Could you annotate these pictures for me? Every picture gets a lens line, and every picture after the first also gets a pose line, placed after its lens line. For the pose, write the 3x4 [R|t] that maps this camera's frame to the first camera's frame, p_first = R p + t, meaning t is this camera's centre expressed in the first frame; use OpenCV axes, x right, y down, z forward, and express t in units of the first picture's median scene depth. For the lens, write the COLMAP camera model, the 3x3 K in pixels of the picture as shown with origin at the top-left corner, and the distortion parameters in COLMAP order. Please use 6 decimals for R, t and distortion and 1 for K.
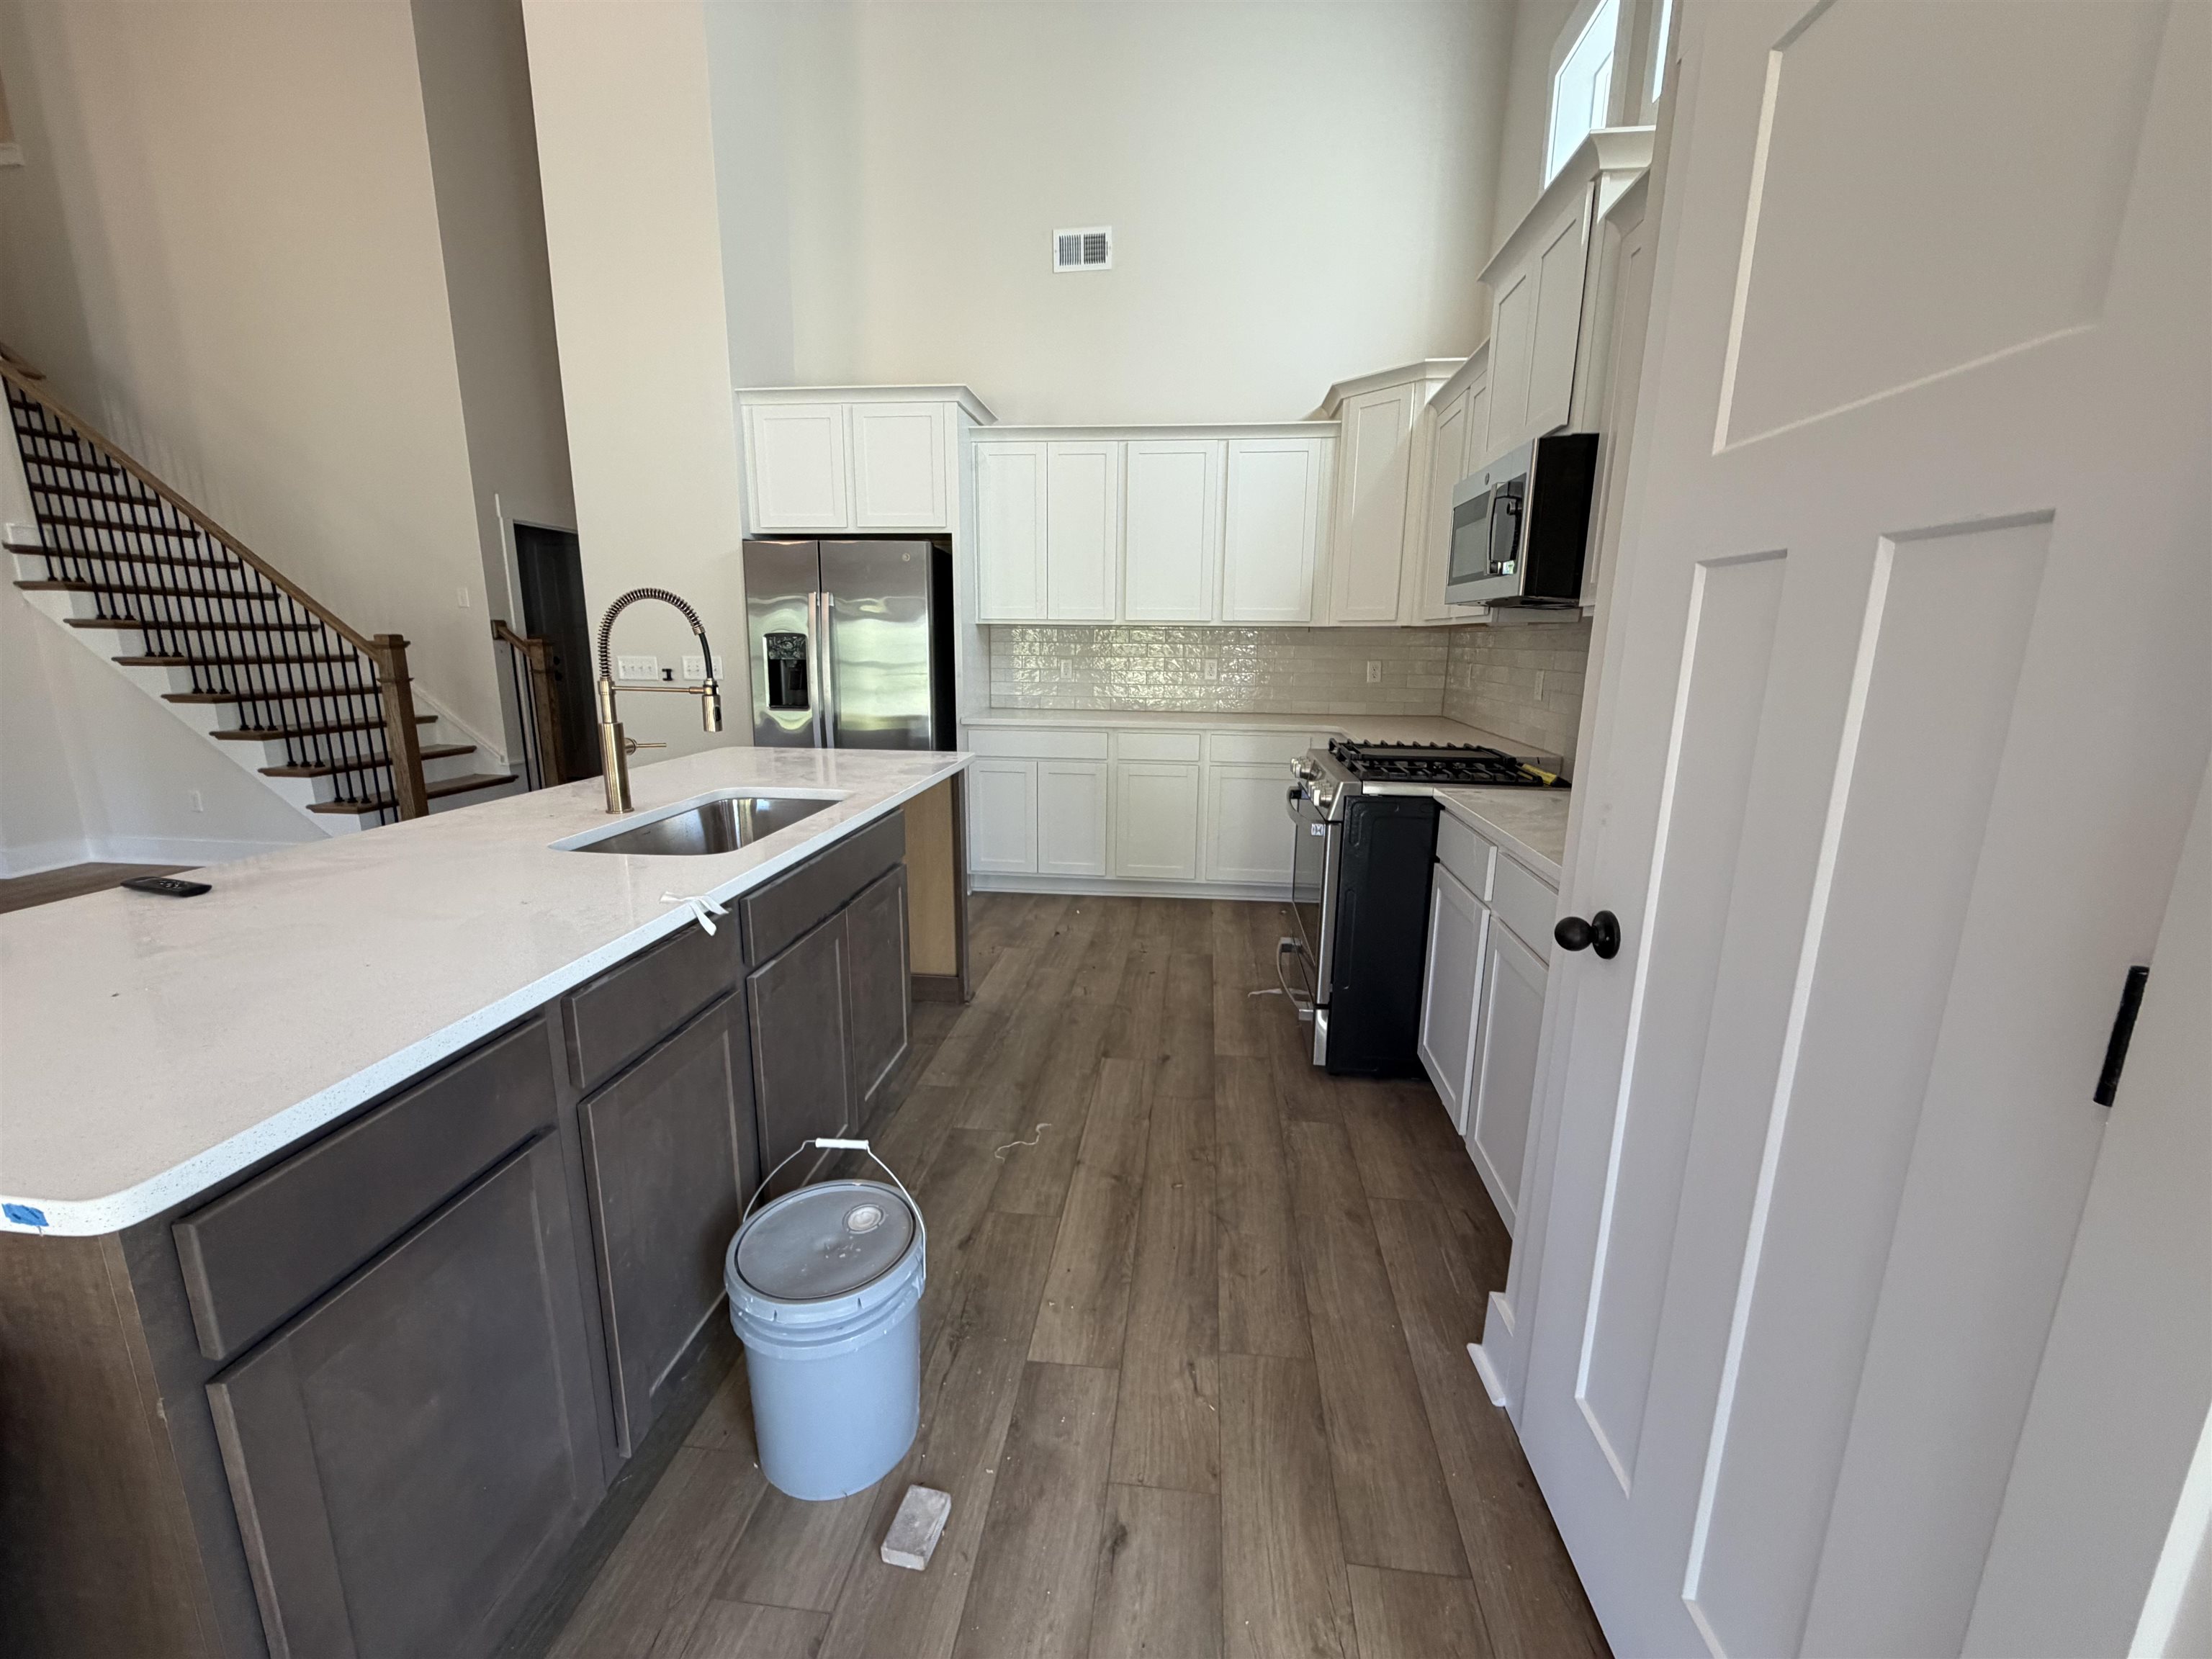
lens RADIAL K [[881.1, 0, 1096.8], [0, 881.1, 825.5], [0, 0, 1]] dist [-0.000763, 0.000032]
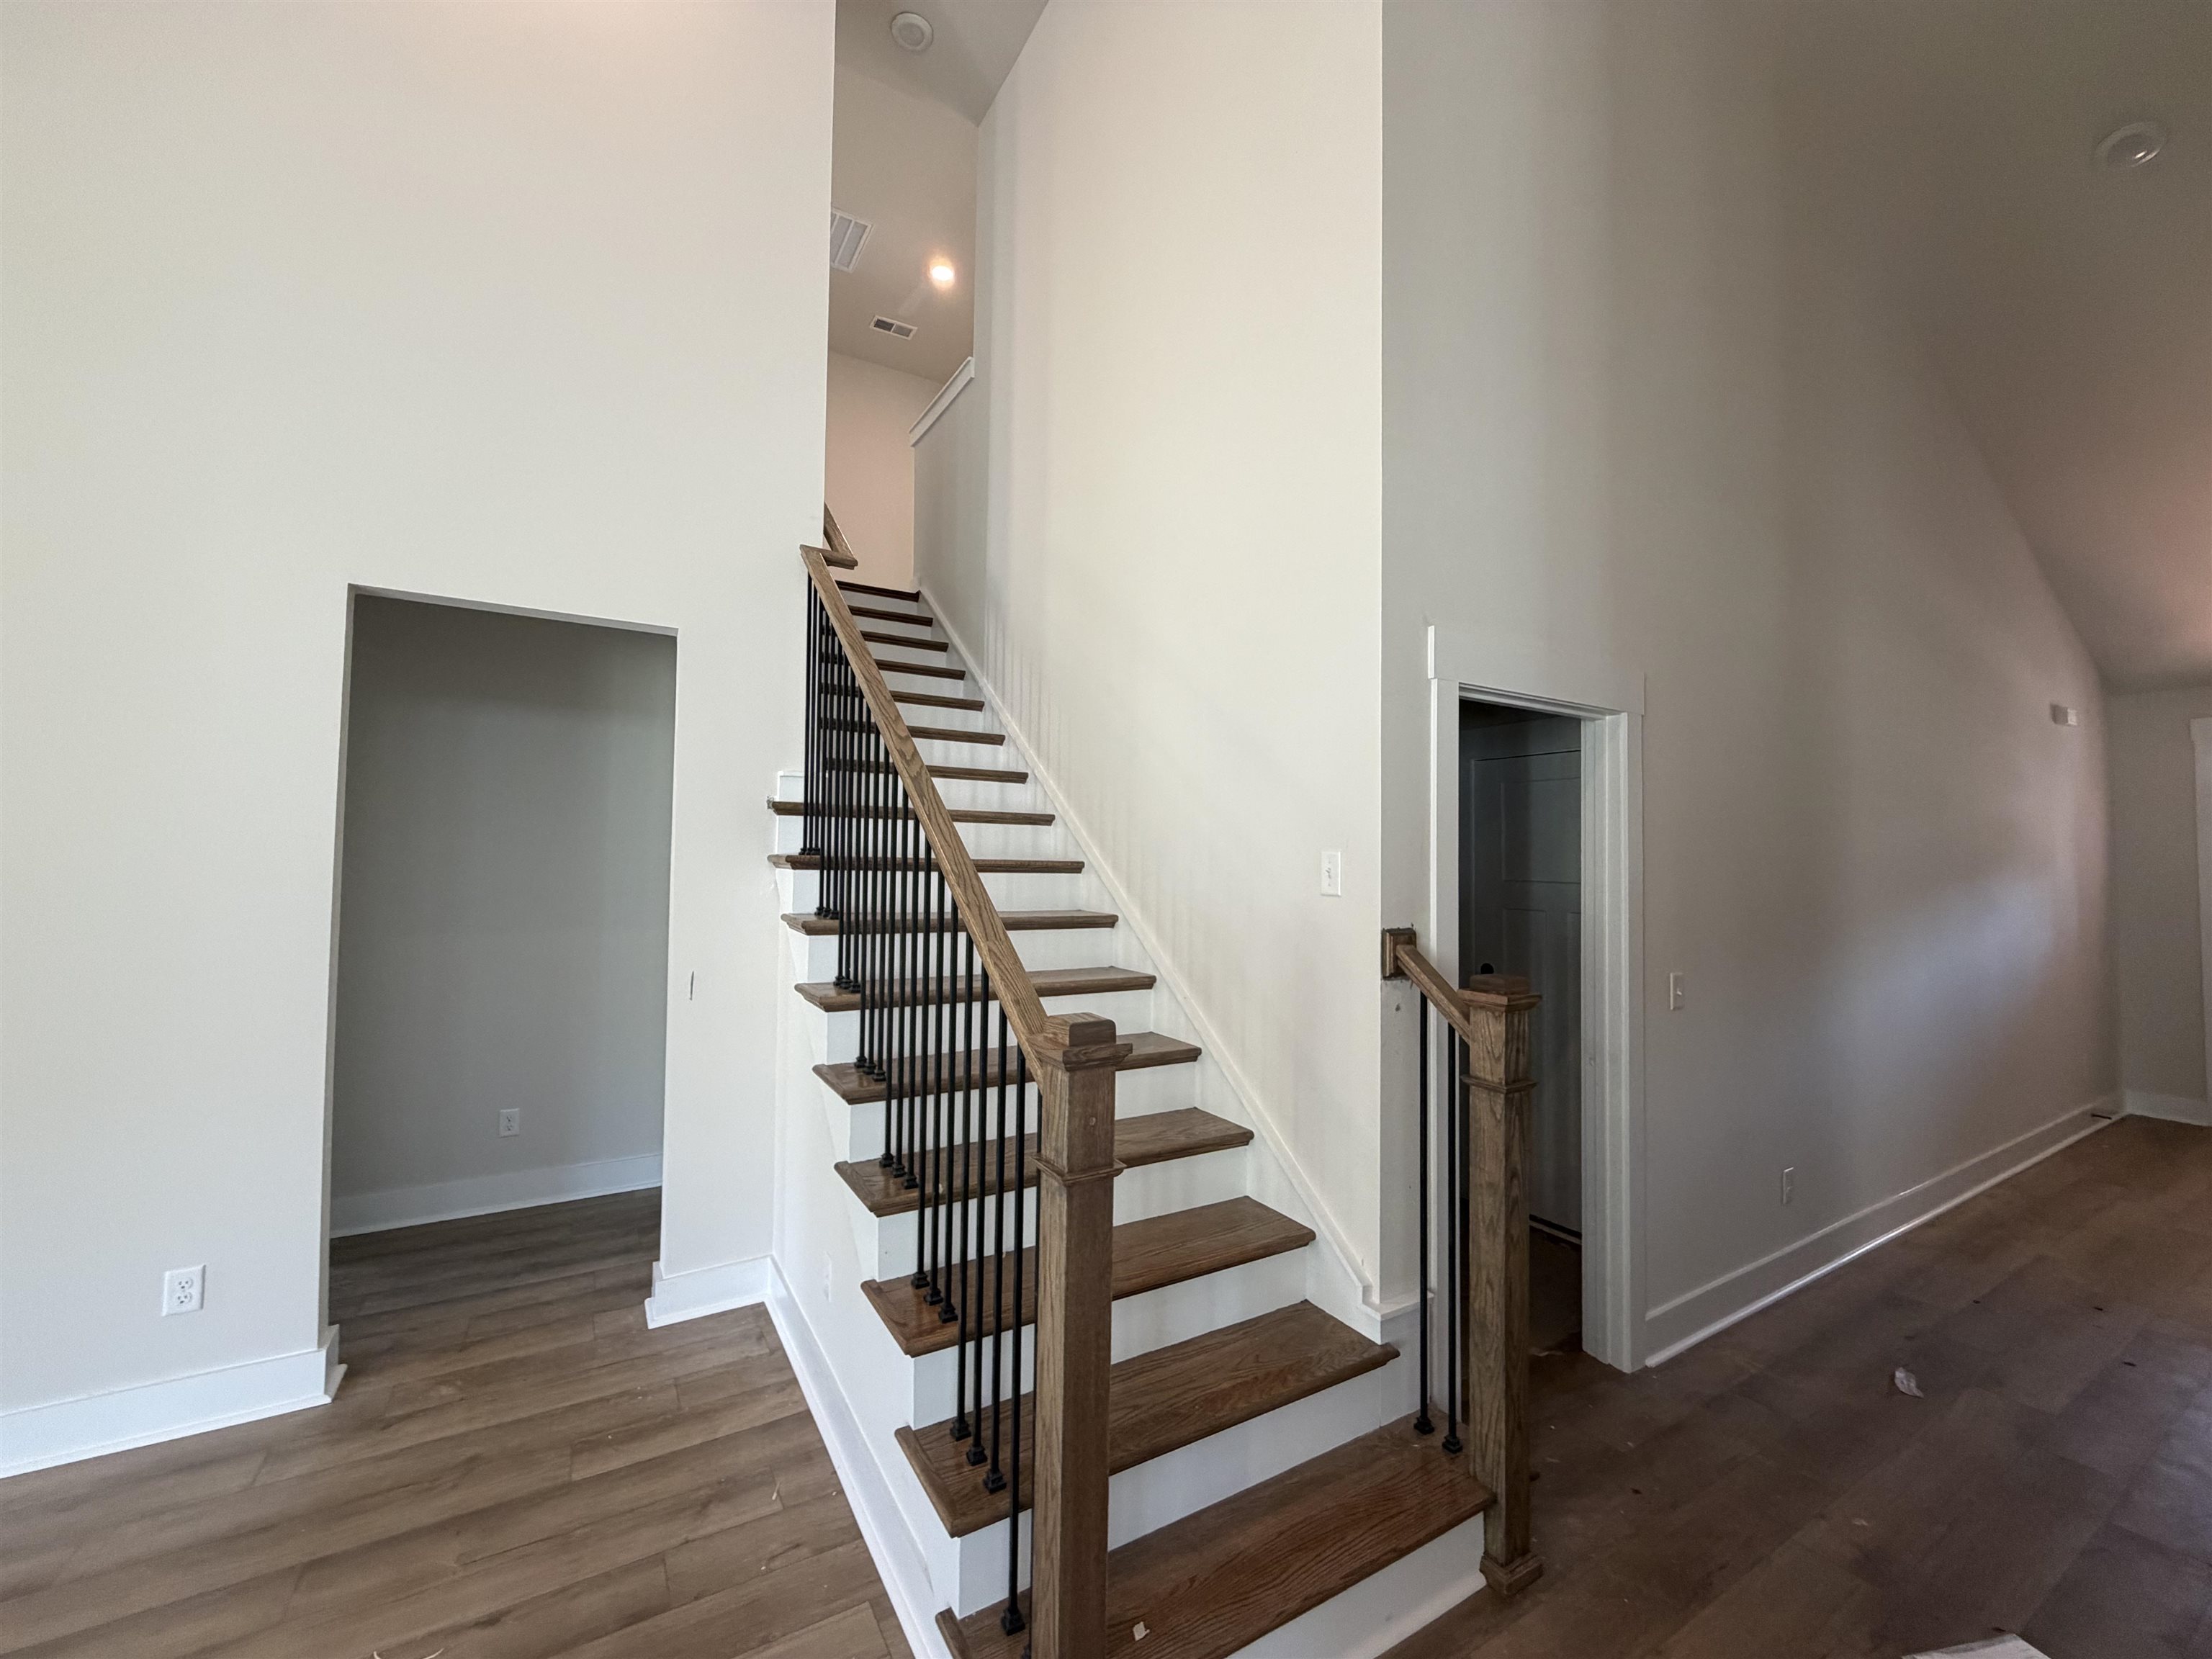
lens RADIAL K [[881.1, 0, 1101.4], [0, 881.1, 827.3], [0, 0, 1]] dist [-0.000763, 0.000032]
pose [[0.612716, -0.032382, -0.789640, -0.450079], [-0.170354, 0.970260, -0.171974, -0.186810], [0.771725, 0.239890, 0.588977, 0.656829]]
